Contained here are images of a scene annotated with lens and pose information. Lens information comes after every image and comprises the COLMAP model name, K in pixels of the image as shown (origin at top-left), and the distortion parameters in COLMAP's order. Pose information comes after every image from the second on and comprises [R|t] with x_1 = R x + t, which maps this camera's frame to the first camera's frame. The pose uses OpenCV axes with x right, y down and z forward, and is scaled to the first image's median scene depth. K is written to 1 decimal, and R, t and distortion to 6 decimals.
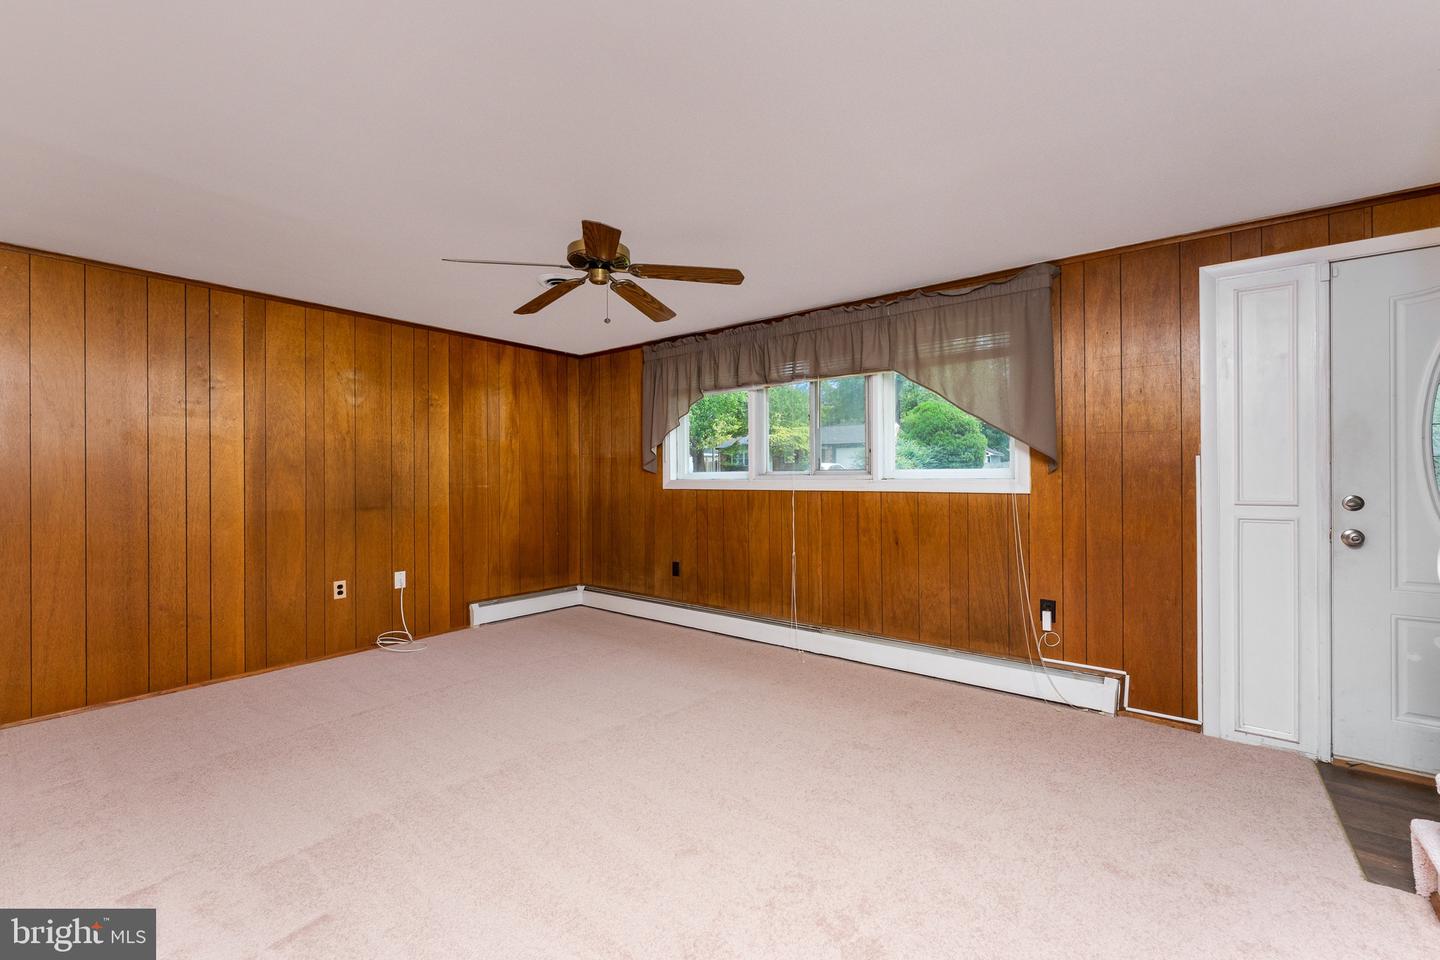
lens RADIAL K [[577.7, 0, 709.5], [0, 577.7, 477.4], [0, 0, 1]] dist [0.000918, -0.000279]
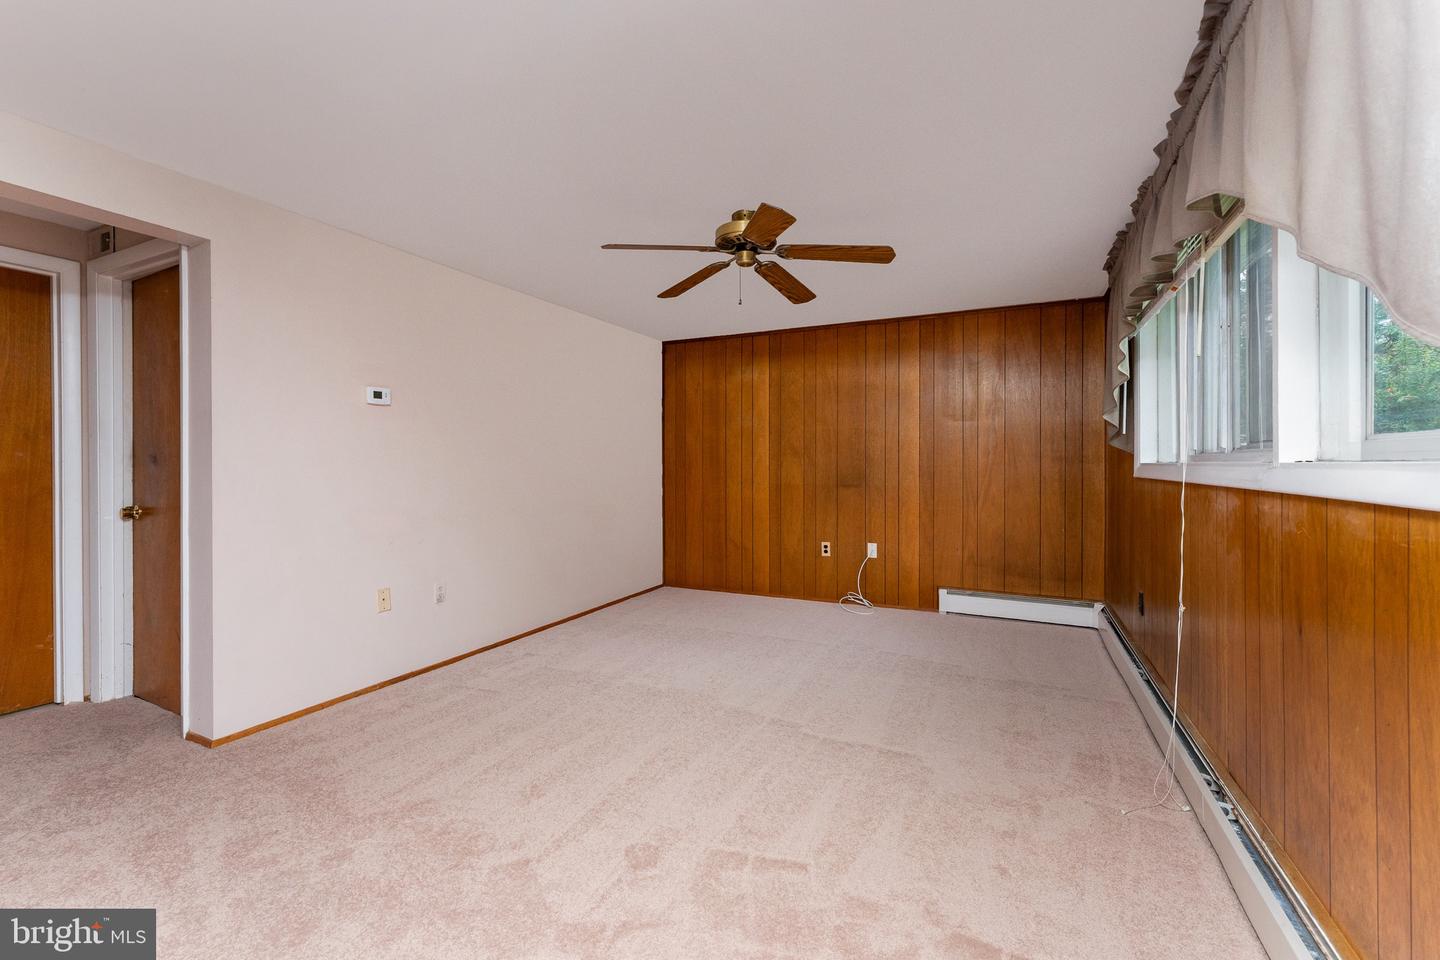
lens RADIAL K [[577.7, 0, 738.3], [0, 577.7, 465.0], [0, 0, 1]] dist [0.000918, -0.000279]
pose [[0.264533, 0.006603, -0.964354, 0.522610], [0.000248, 0.999976, 0.006915, 0.002370], [0.964376, -0.002069, 0.264525, 0.482472]]
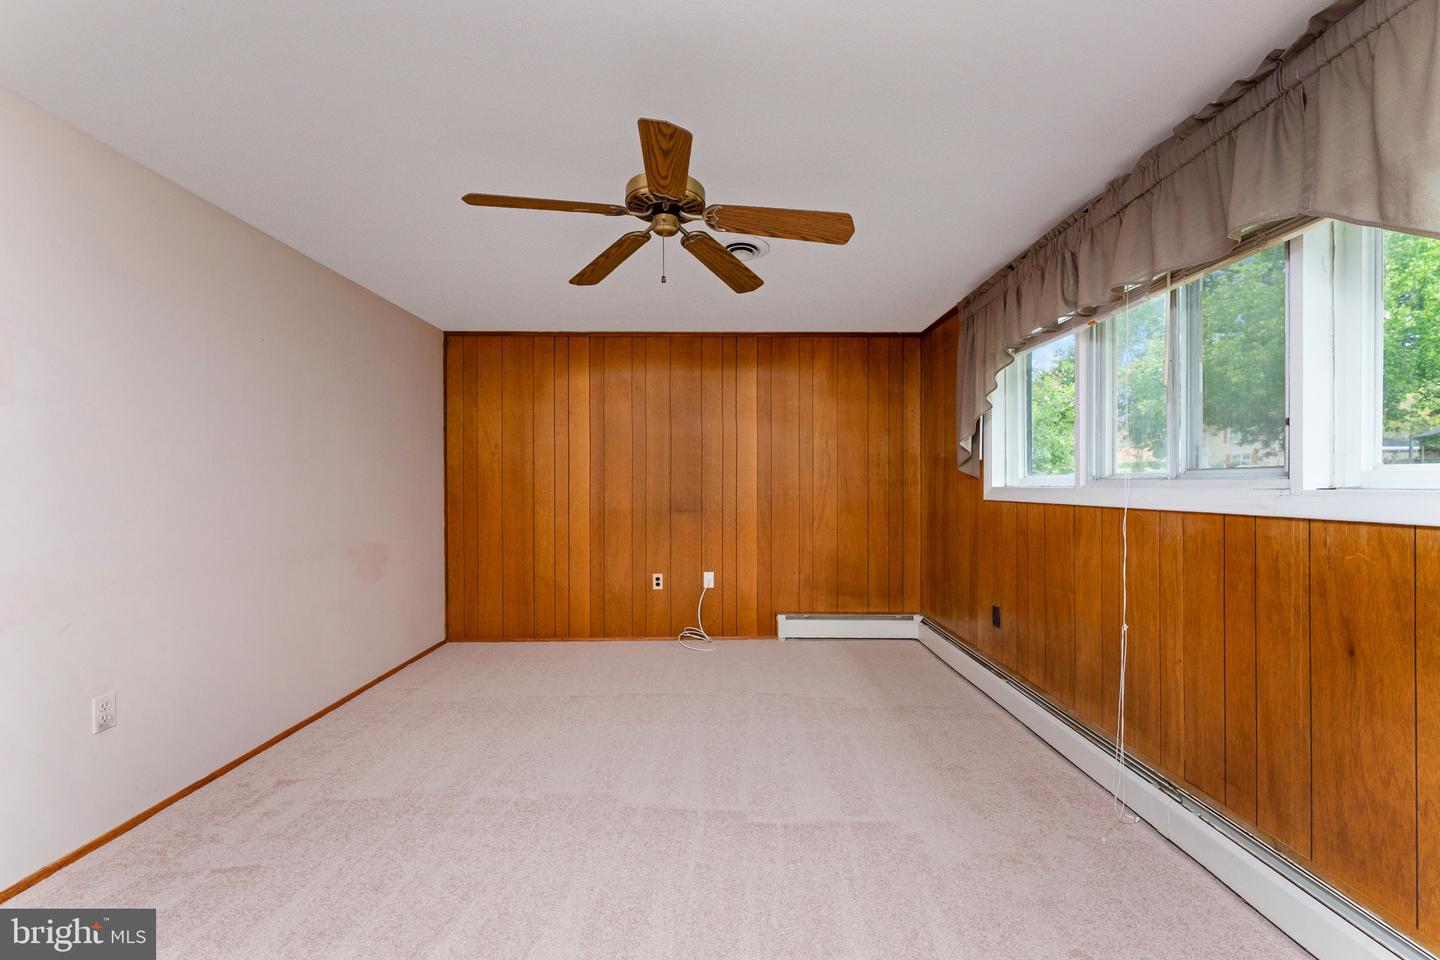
lens RADIAL K [[577.7, 0, 725.9], [0, 577.7, 483.9], [0, 0, 1]] dist [0.000918, -0.000279]
pose [[0.647825, 0.004374, -0.761776, 0.306514], [-0.001766, 0.999989, 0.004239, -0.001855], [0.761787, -0.001401, 0.647826, 0.369283]]
